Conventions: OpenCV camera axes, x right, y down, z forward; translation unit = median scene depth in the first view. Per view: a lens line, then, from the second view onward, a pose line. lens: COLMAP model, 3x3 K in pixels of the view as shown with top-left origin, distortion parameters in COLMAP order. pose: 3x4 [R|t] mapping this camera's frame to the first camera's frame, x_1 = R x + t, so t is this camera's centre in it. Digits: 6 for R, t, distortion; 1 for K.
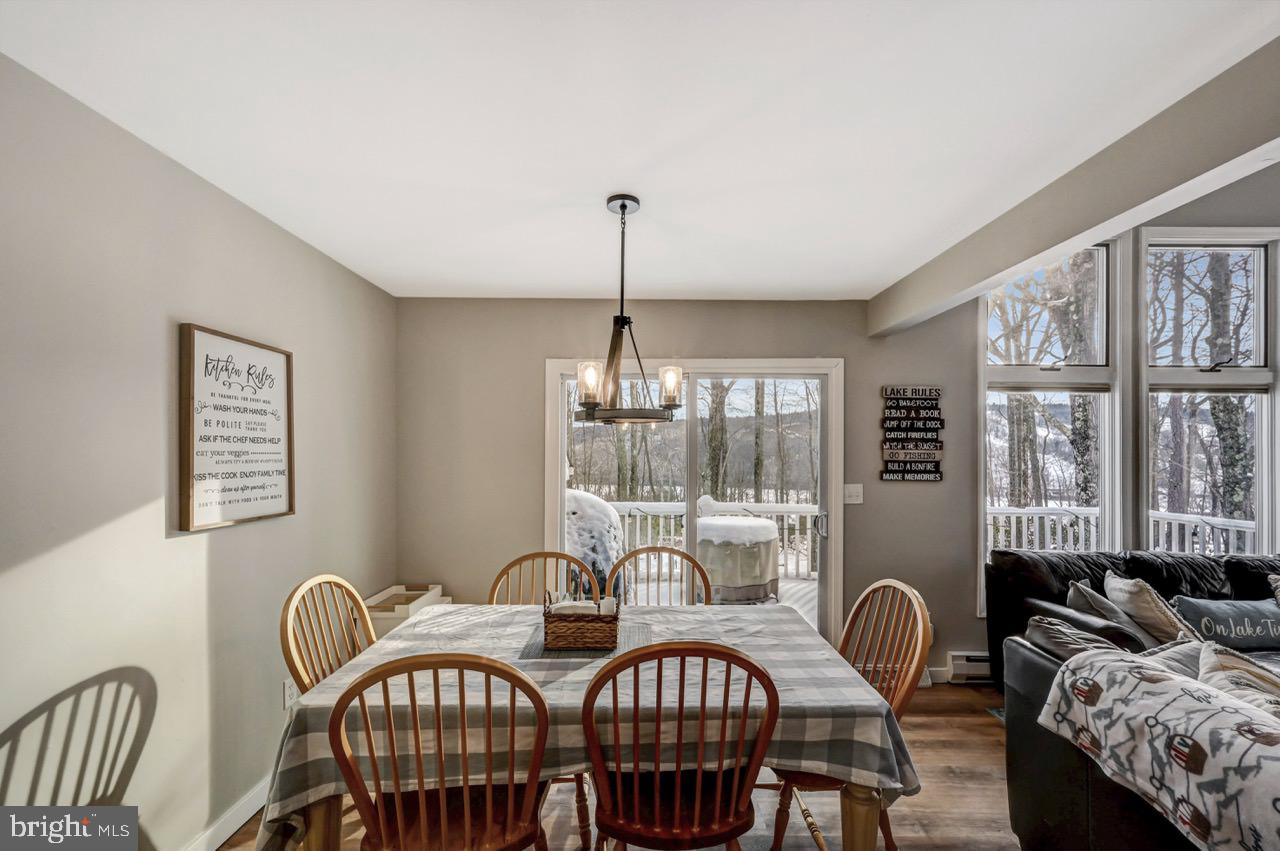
lens RADIAL K [[509.3, 0, 647.5], [0, 509.3, 457.7], [0, 0, 1]] dist [-0.000709, -0.000272]
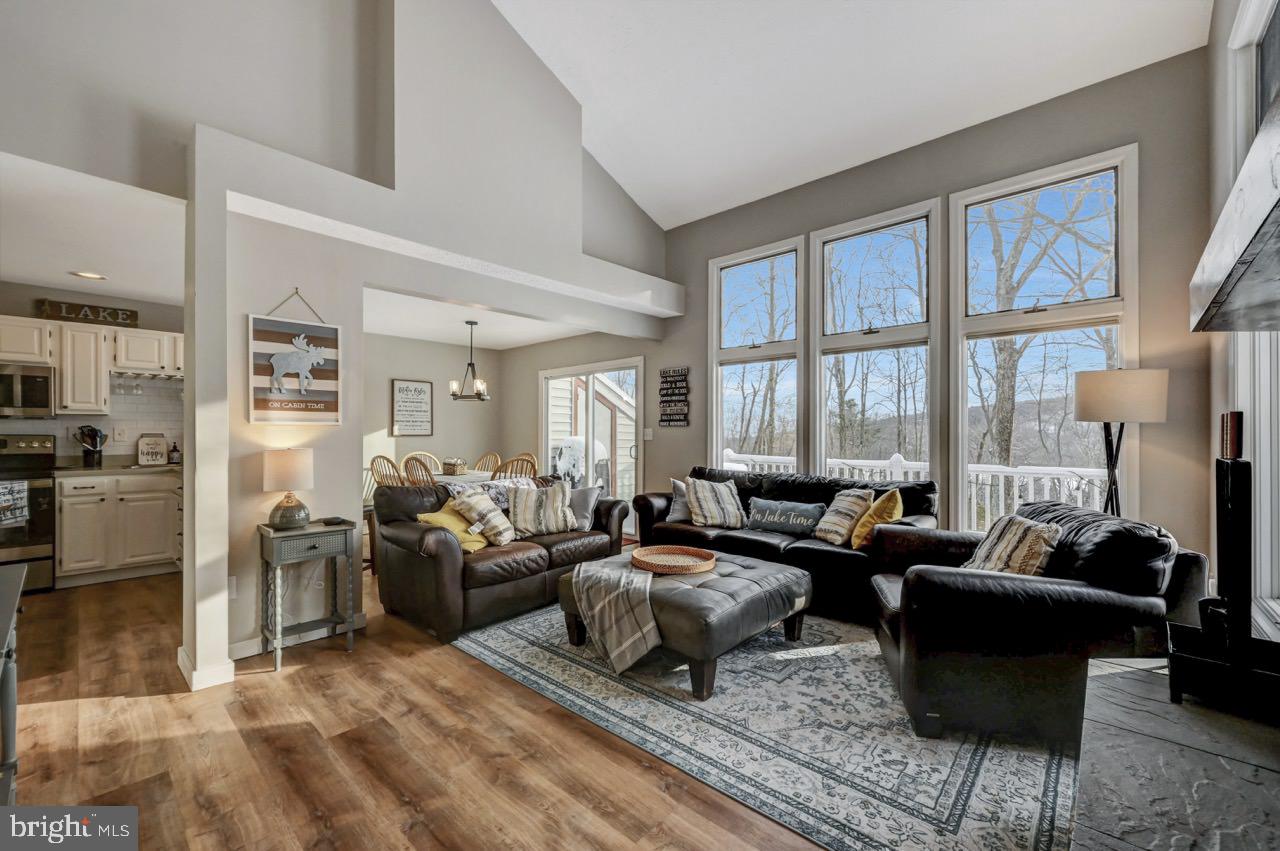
lens RADIAL K [[509.3, 0, 647.2], [0, 509.3, 436.2], [0, 0, 1]] dist [-0.000709, -0.000272]
pose [[0.744504, -0.002047, -0.667615, 1.894616], [-0.002717, 0.999978, -0.006095, 0.107448], [0.667612, 0.006352, 0.744482, -0.332574]]
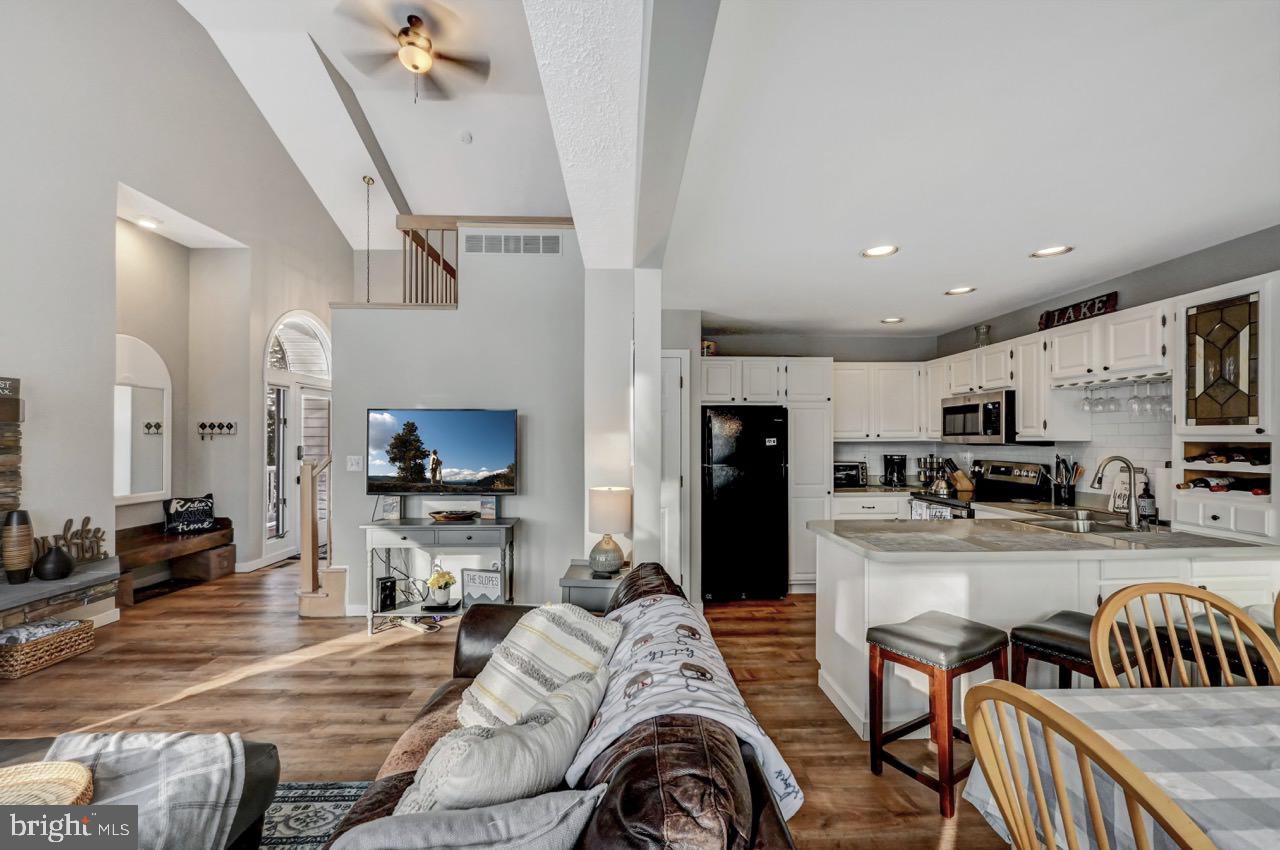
lens RADIAL K [[509.3, 0, 642.7], [0, 509.3, 437.5], [0, 0, 1]] dist [-0.000709, -0.000272]
pose [[-0.999510, -0.003125, -0.031136, 0.597253], [-0.003397, 0.999956, 0.008694, 0.016259], [0.031108, 0.008796, -0.999477, 0.992460]]
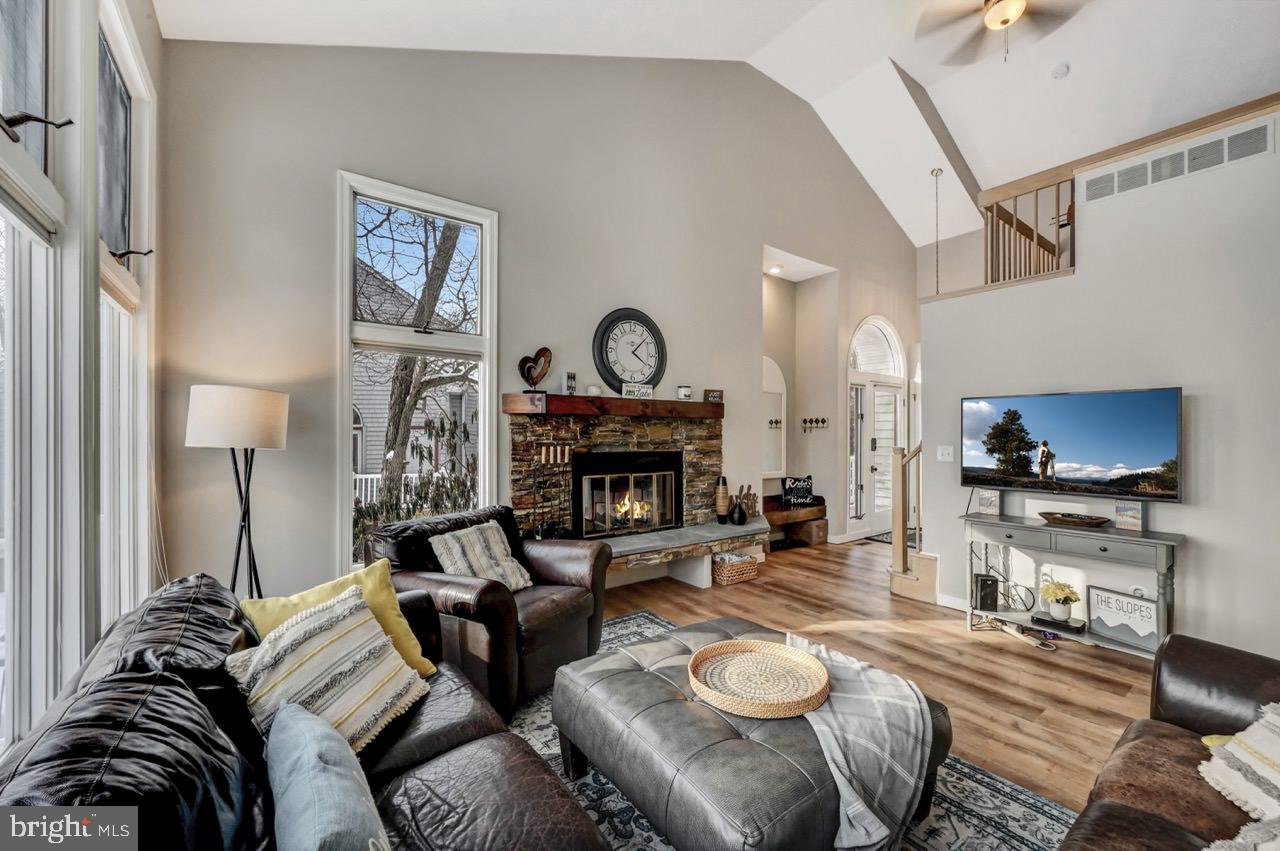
lens RADIAL K [[509.3, 0, 641.6], [0, 509.3, 430.2], [0, 0, 1]] dist [-0.000709, -0.000272]
pose [[-0.596674, 0.002377, 0.802480, 0.728131], [0.003689, 0.999993, -0.000219, 0.036606], [-0.802475, 0.002829, -0.596678, 1.077085]]
